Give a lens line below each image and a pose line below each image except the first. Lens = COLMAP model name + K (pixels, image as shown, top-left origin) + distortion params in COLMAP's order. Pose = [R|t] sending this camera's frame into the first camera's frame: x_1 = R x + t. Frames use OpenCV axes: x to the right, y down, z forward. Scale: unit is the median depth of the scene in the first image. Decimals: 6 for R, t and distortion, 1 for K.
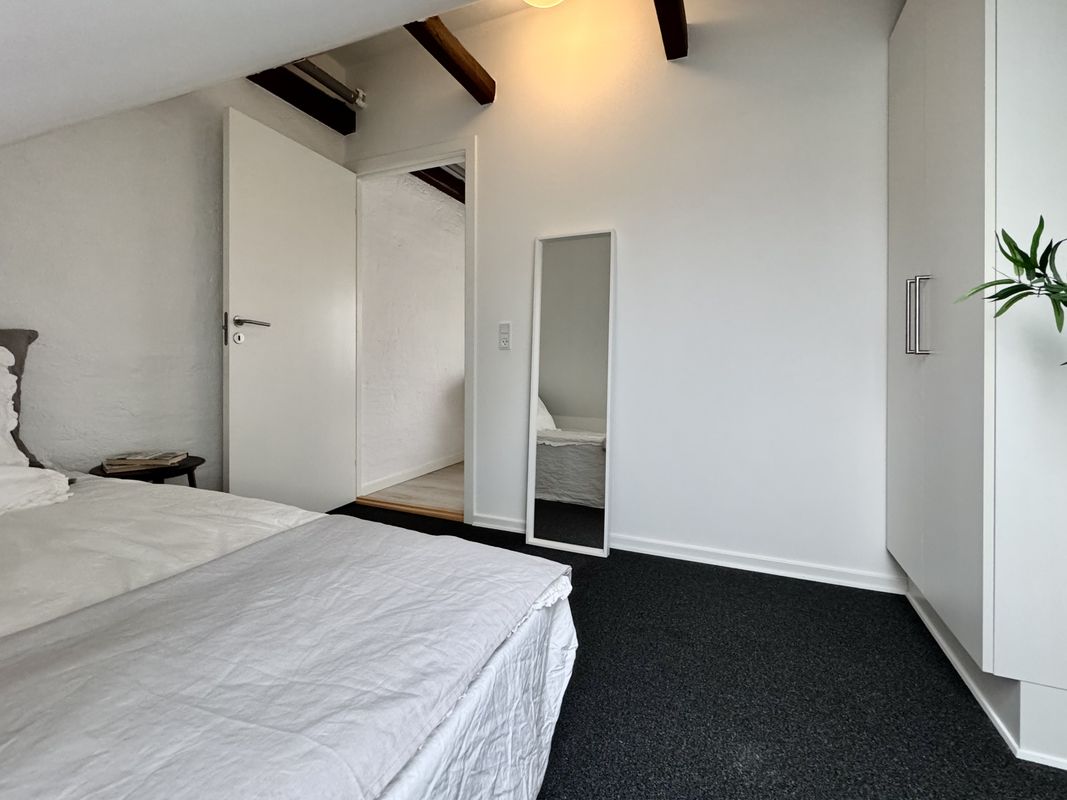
lens RADIAL K [[471.7, 0, 536.4], [0, 471.7, 361.0], [0, 0, 1]] dist [-0.002006, 0.000109]
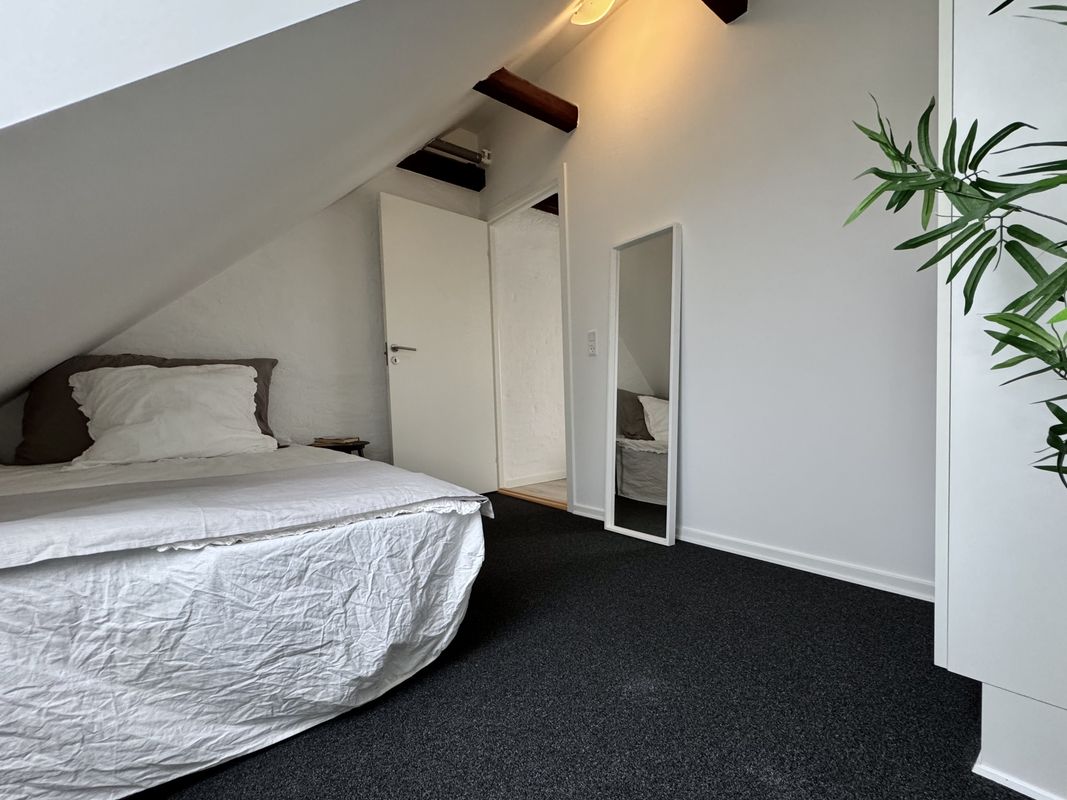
lens RADIAL K [[459.0, 0, 534.0], [0, 459.0, 417.0], [0, 0, 1]] dist [-0.001017, 0.000167]
pose [[0.885681, -0.016332, -0.464006, 0.323540], [0.039458, 0.998413, 0.040175, 0.072986], [0.462614, -0.053891, 0.884920, -0.012448]]
